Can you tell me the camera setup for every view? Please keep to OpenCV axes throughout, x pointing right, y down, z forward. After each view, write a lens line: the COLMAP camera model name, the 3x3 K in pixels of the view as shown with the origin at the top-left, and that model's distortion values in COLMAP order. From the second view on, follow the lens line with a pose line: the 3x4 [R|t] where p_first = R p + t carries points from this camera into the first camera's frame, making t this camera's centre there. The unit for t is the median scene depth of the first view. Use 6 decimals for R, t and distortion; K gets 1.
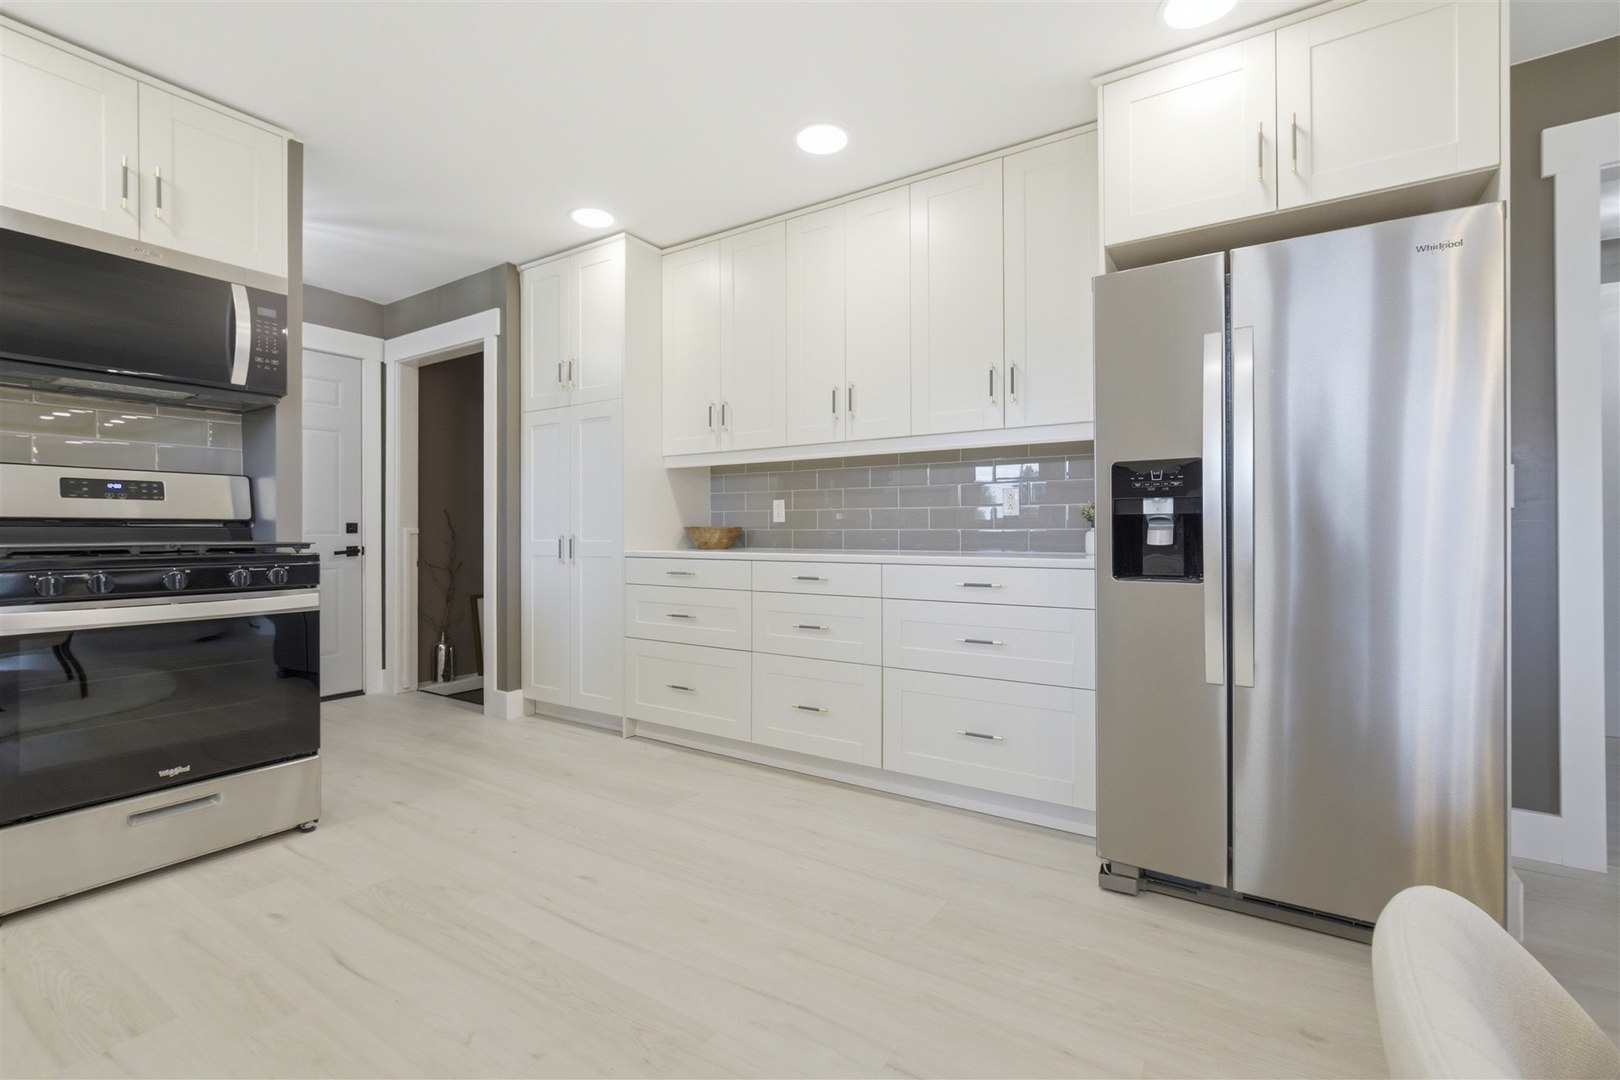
lens RADIAL K [[720.8, 0, 809.3], [0, 720.8, 531.5], [0, 0, 1]] dist [-0.001160, 0.000096]
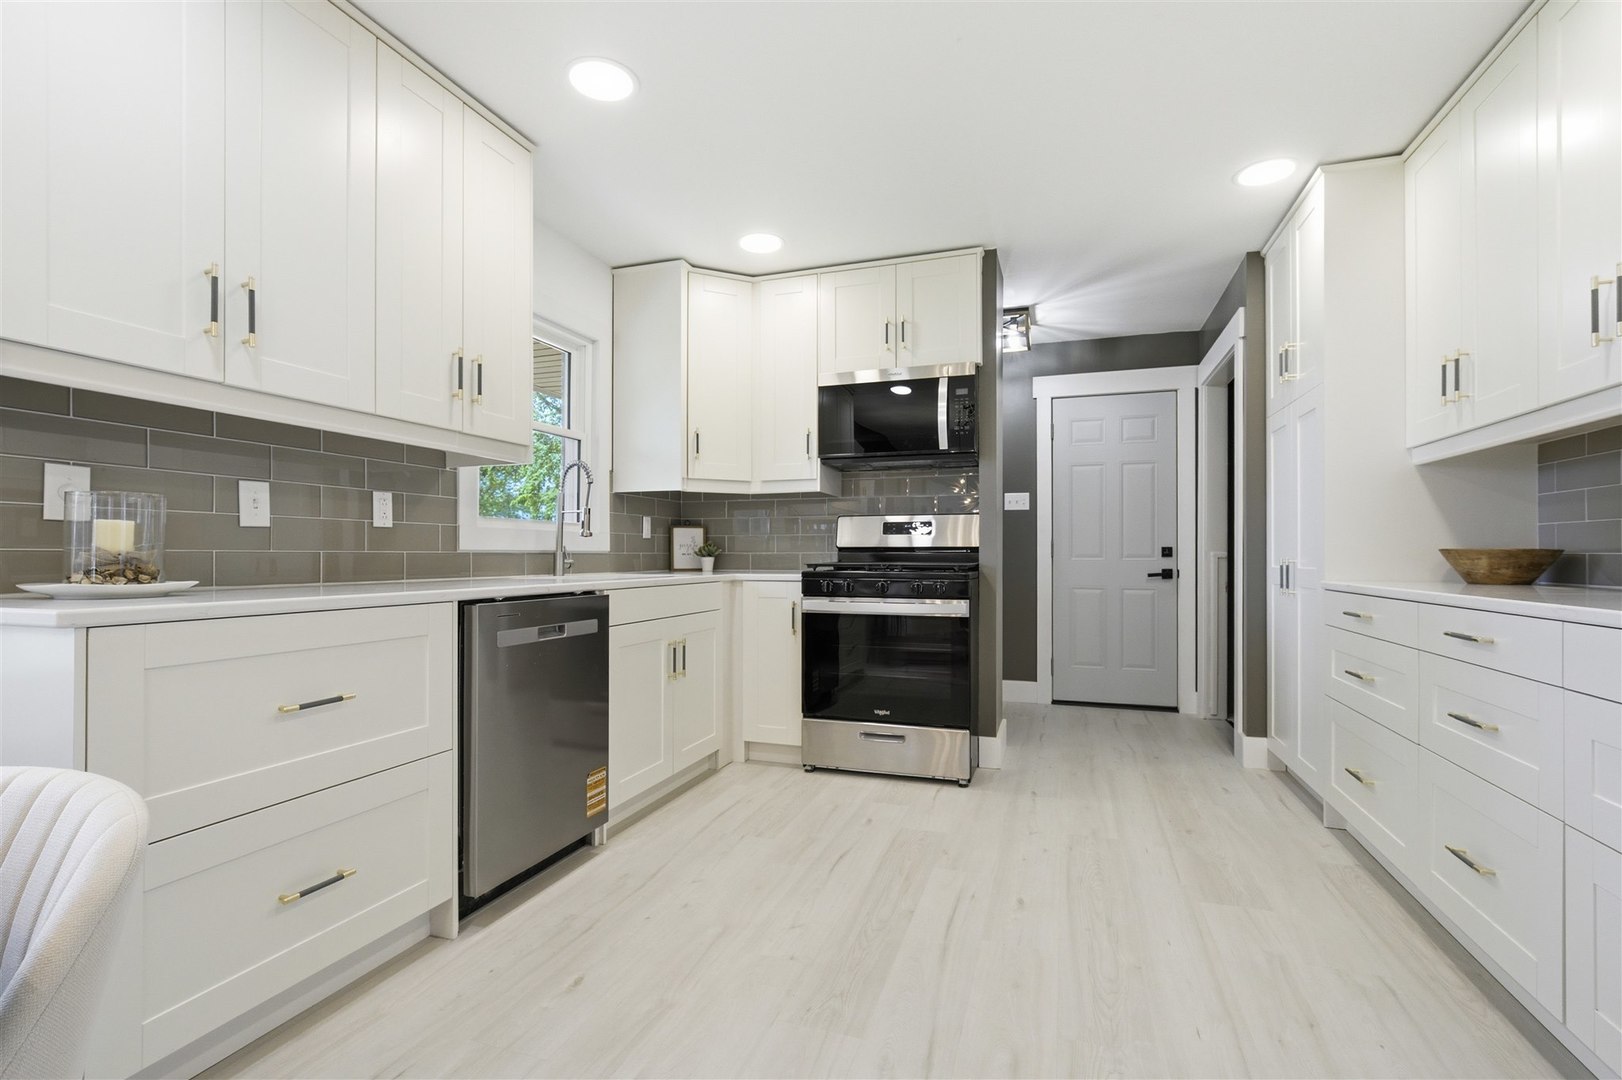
lens RADIAL K [[751.2, 0, 813.2], [0, 751.2, 554.3], [0, 0, 1]] dist [0.001365, 0.000087]
pose [[0.252361, 0.001132, -0.967632, 0.393611], [-0.000992, 0.999999, 0.000911, -0.002630], [0.967633, 0.000730, 0.252362, 0.286658]]
